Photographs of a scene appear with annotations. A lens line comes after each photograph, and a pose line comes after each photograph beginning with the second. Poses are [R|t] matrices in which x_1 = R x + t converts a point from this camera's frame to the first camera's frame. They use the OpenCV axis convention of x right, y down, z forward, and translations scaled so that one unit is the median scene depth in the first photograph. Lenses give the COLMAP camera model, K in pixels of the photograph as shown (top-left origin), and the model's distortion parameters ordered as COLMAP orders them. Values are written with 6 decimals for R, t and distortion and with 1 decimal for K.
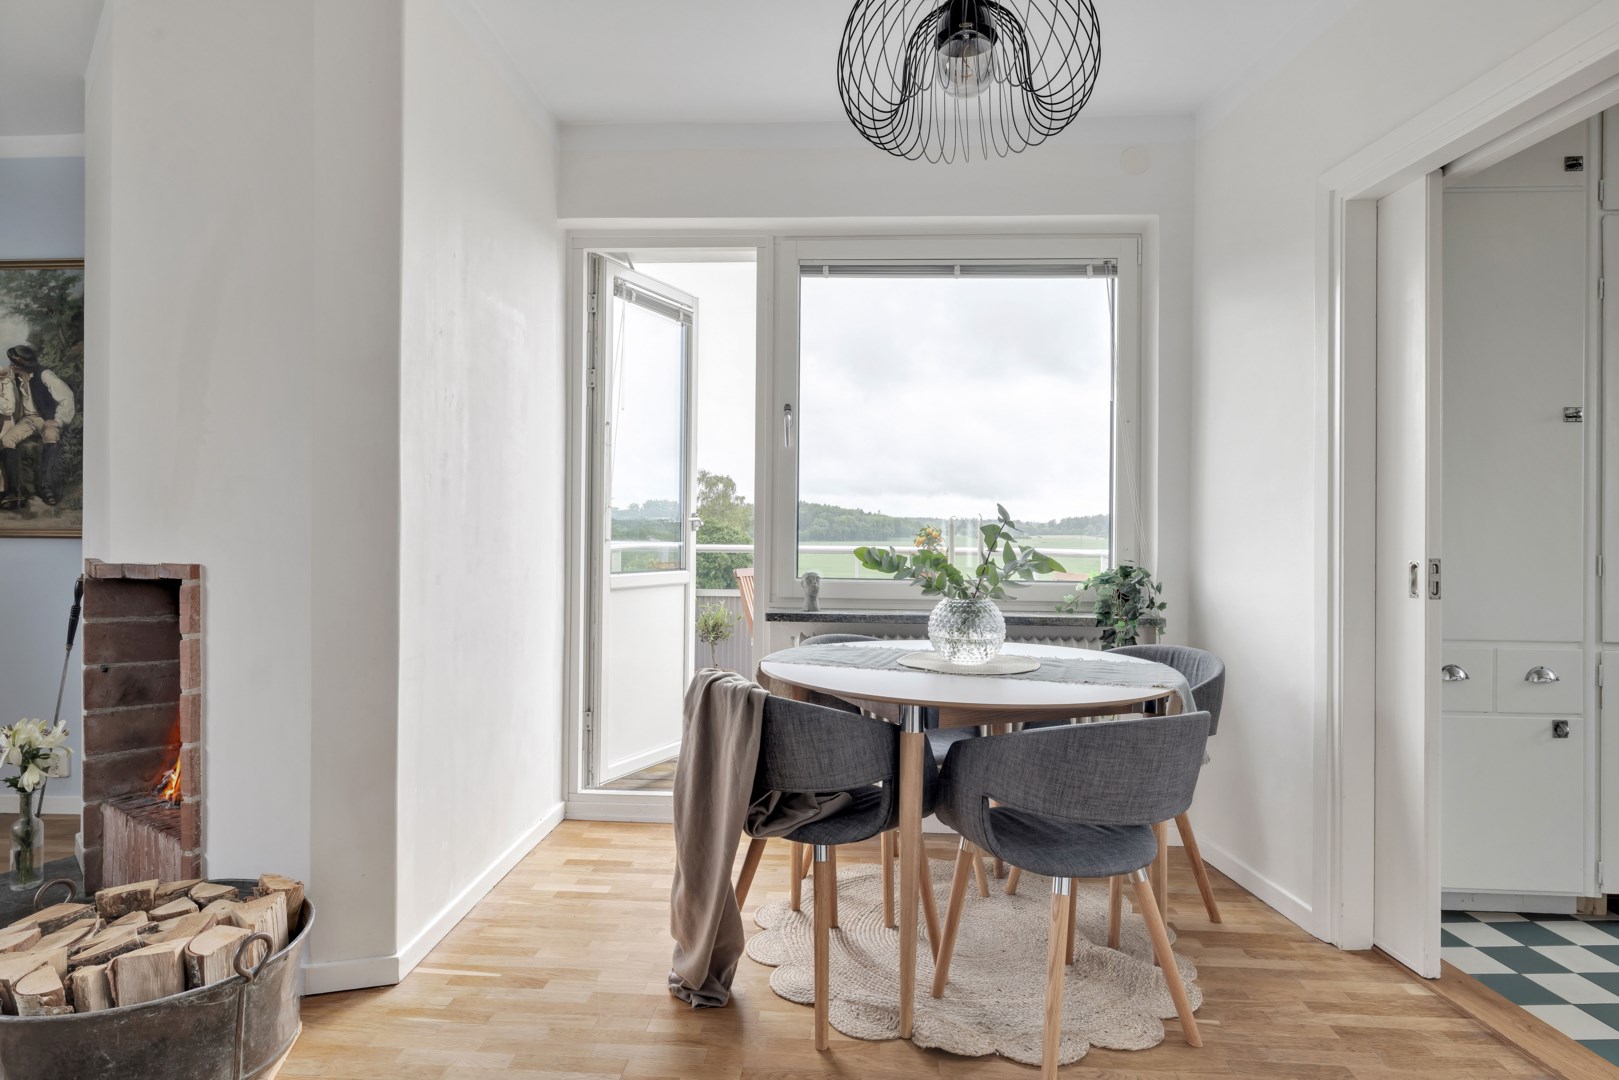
lens RADIAL K [[884.2, 0, 808.1], [0, 884.2, 531.8], [0, 0, 1]] dist [-0.001083, -0.000326]
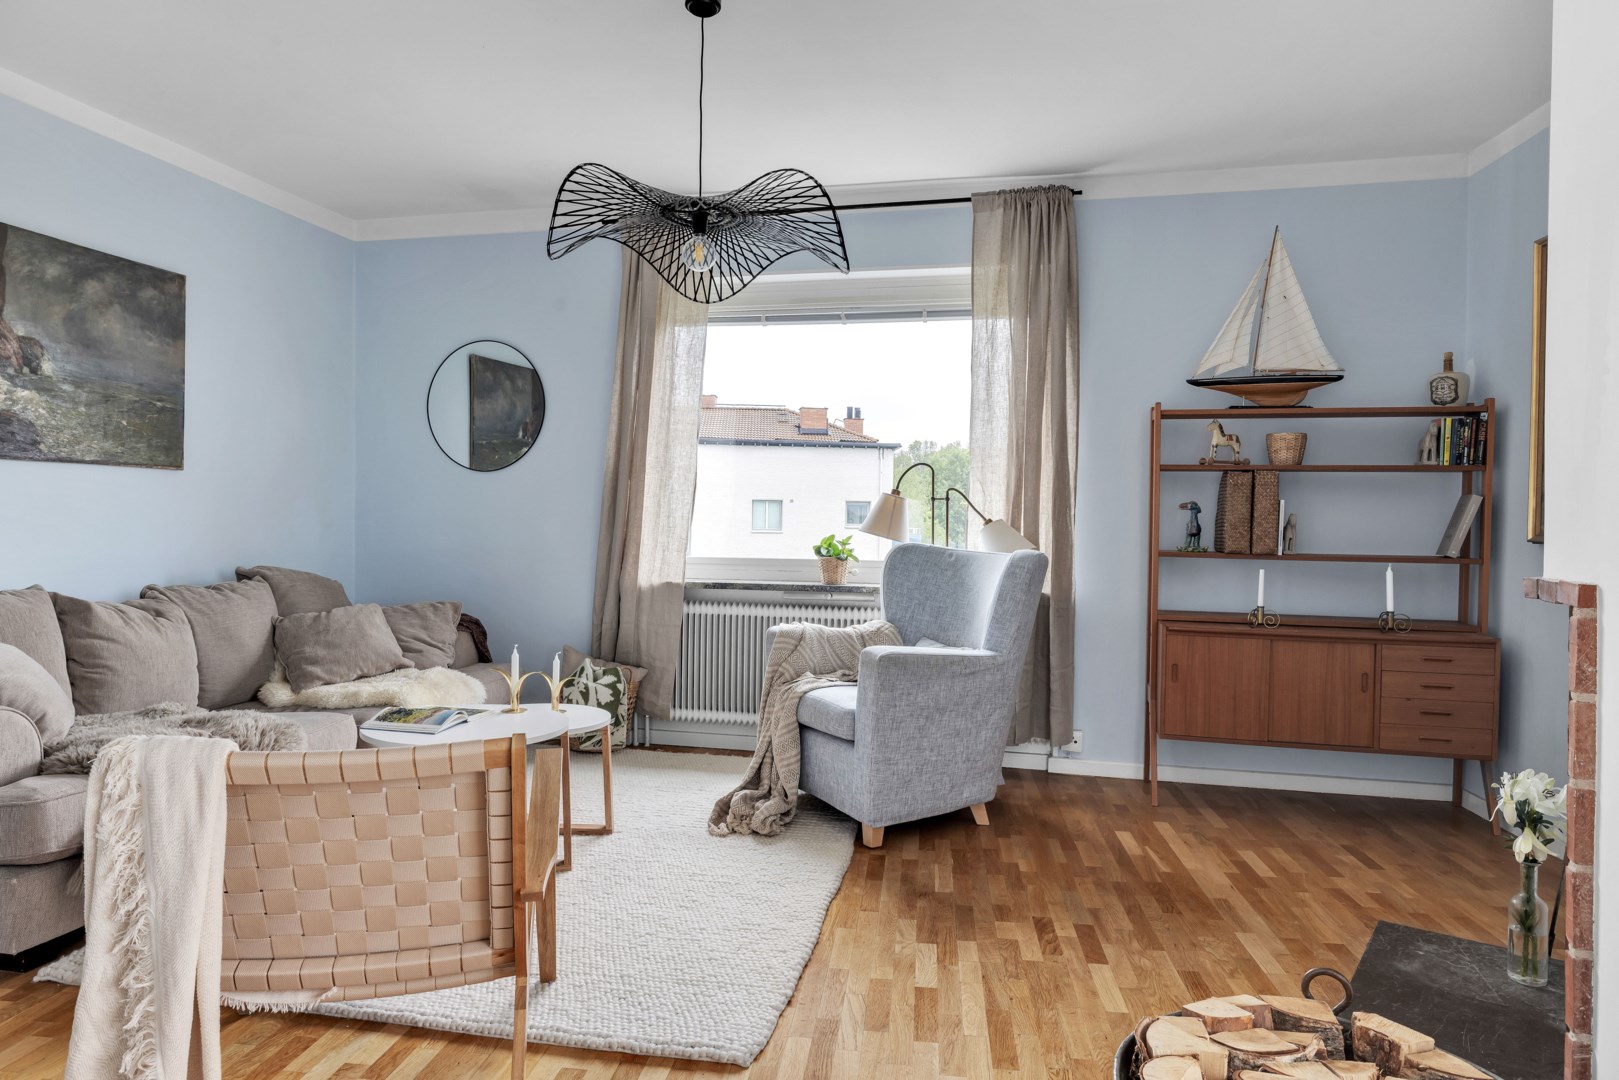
lens RADIAL K [[979.7, 0, 809.5], [0, 979.7, 540.0], [0, 0, 1]] dist [0.003080, 0.001006]
pose [[-0.065281, 0.008521, -0.997831, 0.030755], [-0.010047, 0.999907, 0.009196, 0.002730], [0.997816, 0.010625, -0.065189, 0.339035]]
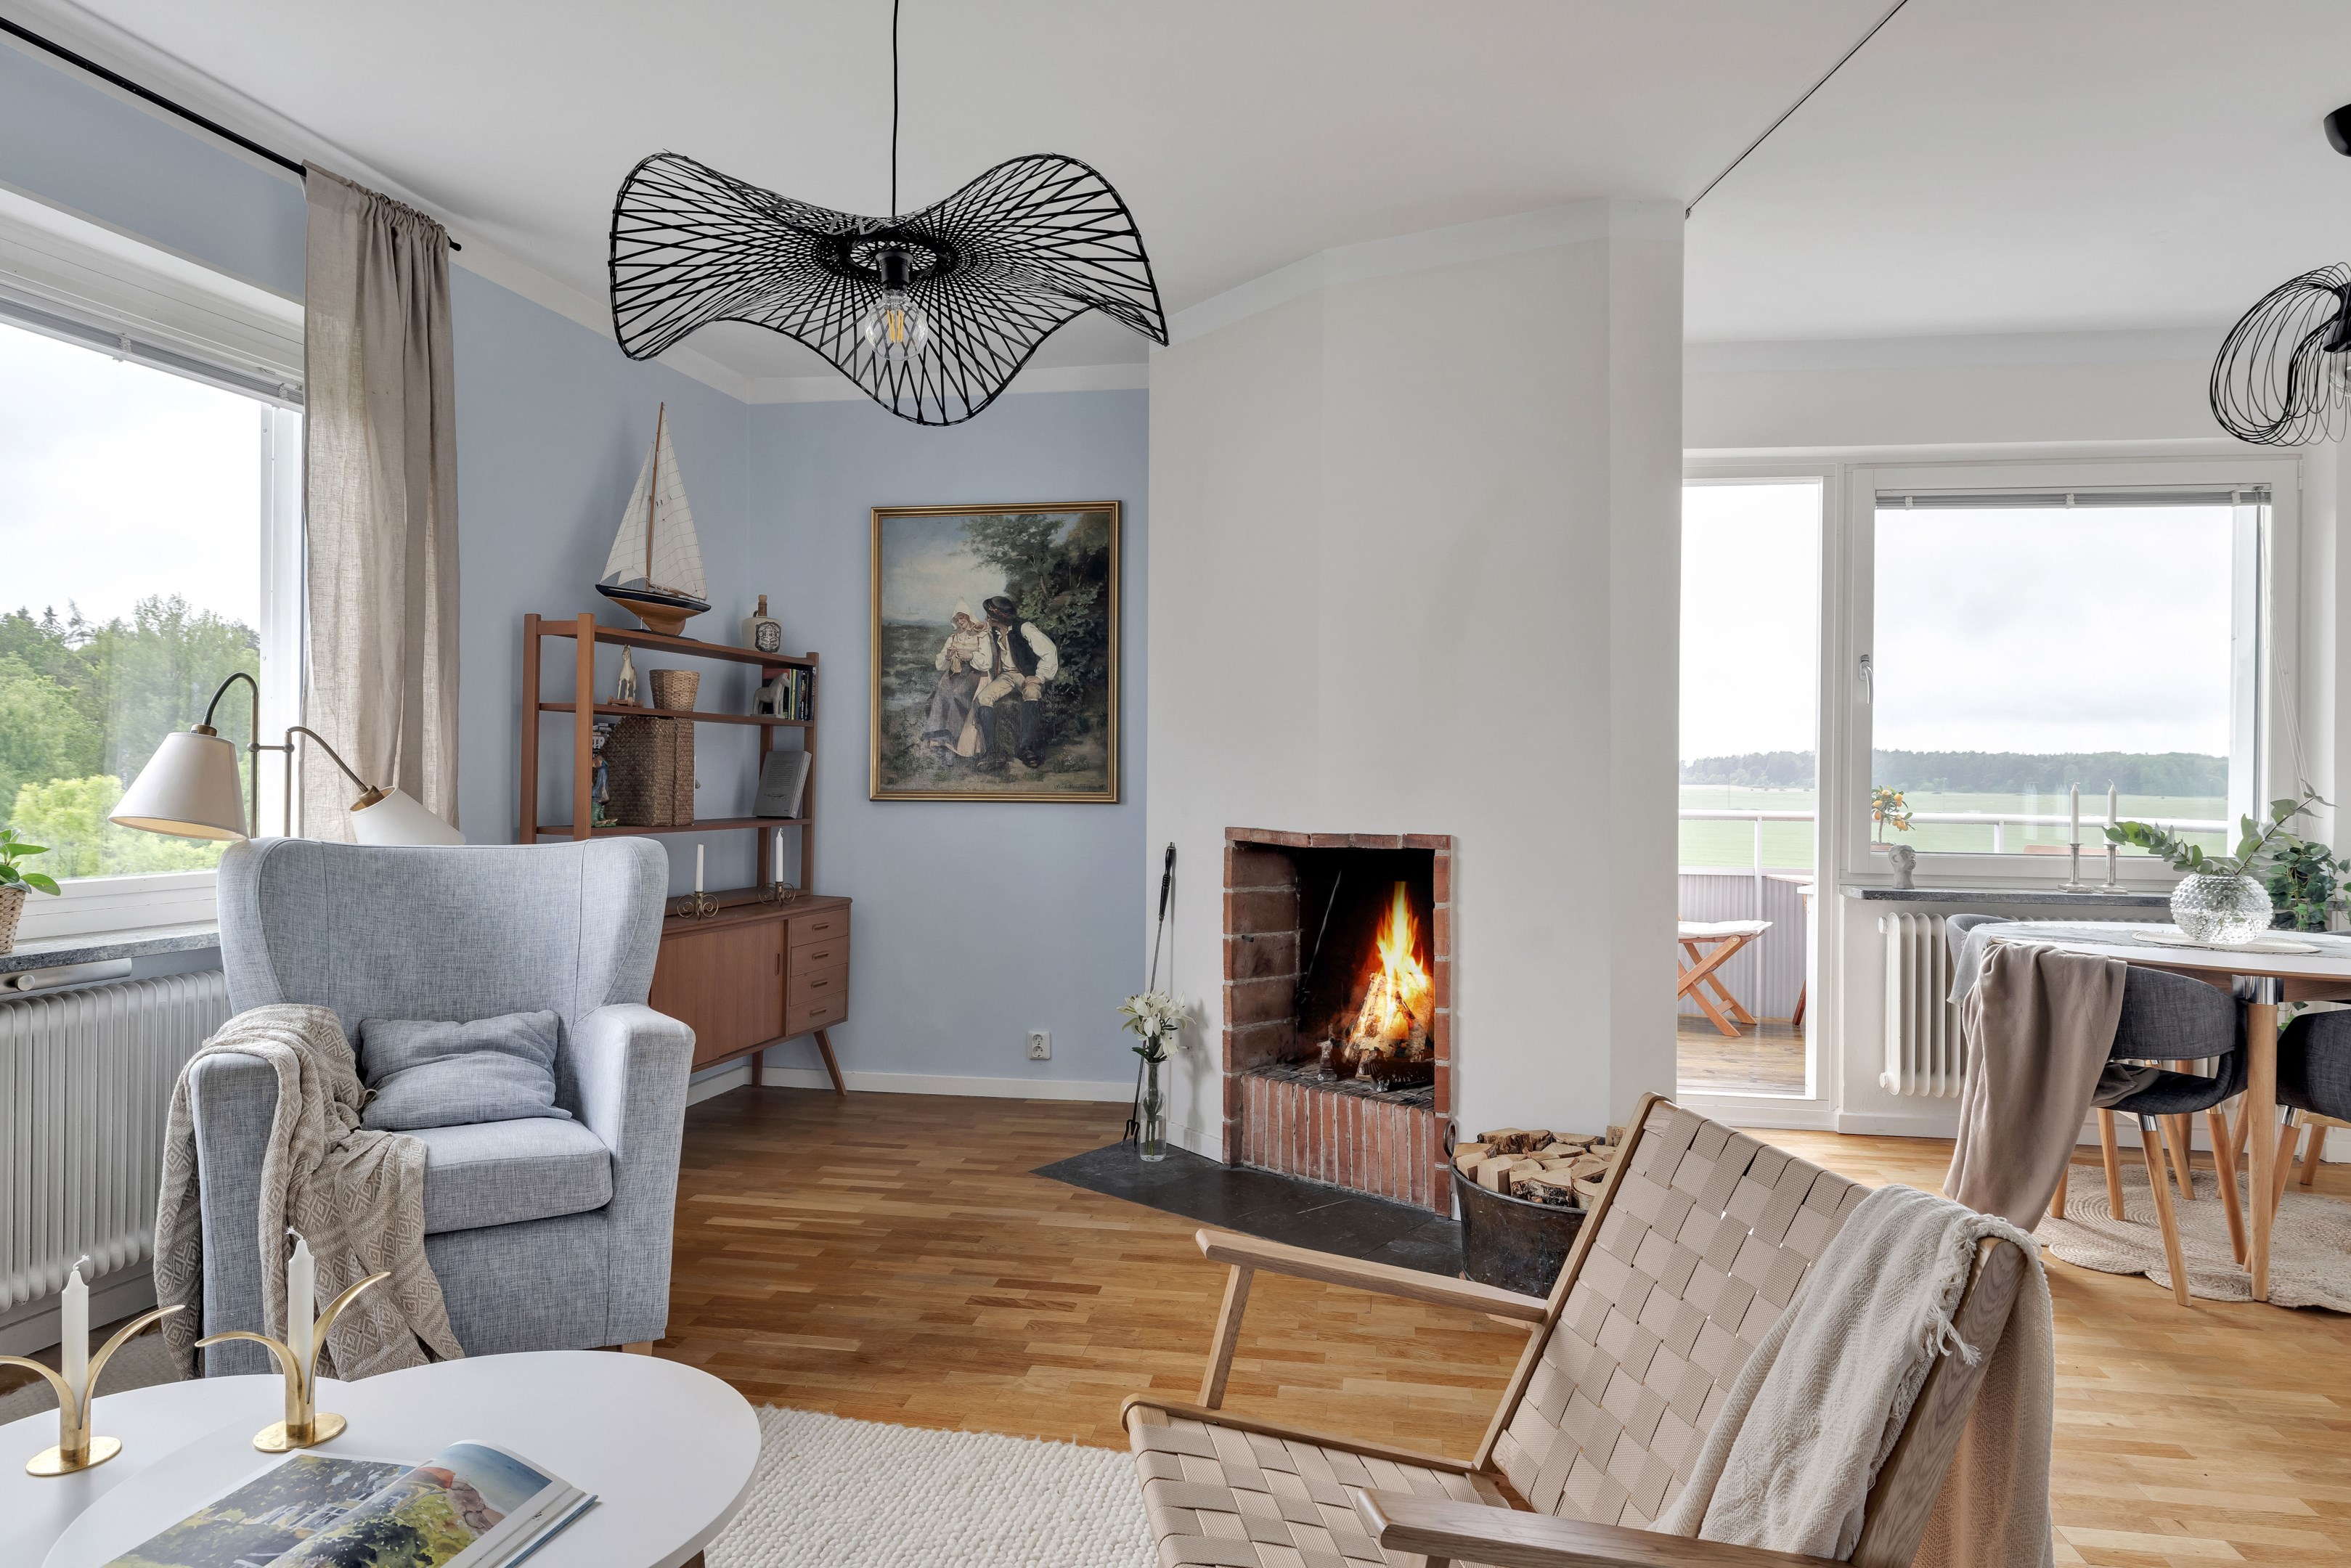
lens RADIAL K [[1314.4, 0, 1175.5], [0, 1314.4, 784.0], [0, 0, 1]] dist [-0.003446, -0.001419]
pose [[0.995221, 0.002524, -0.097613, -0.596049], [-0.002135, 0.999989, 0.004087, -0.019624], [0.097622, -0.003859, 0.995216, -0.382146]]
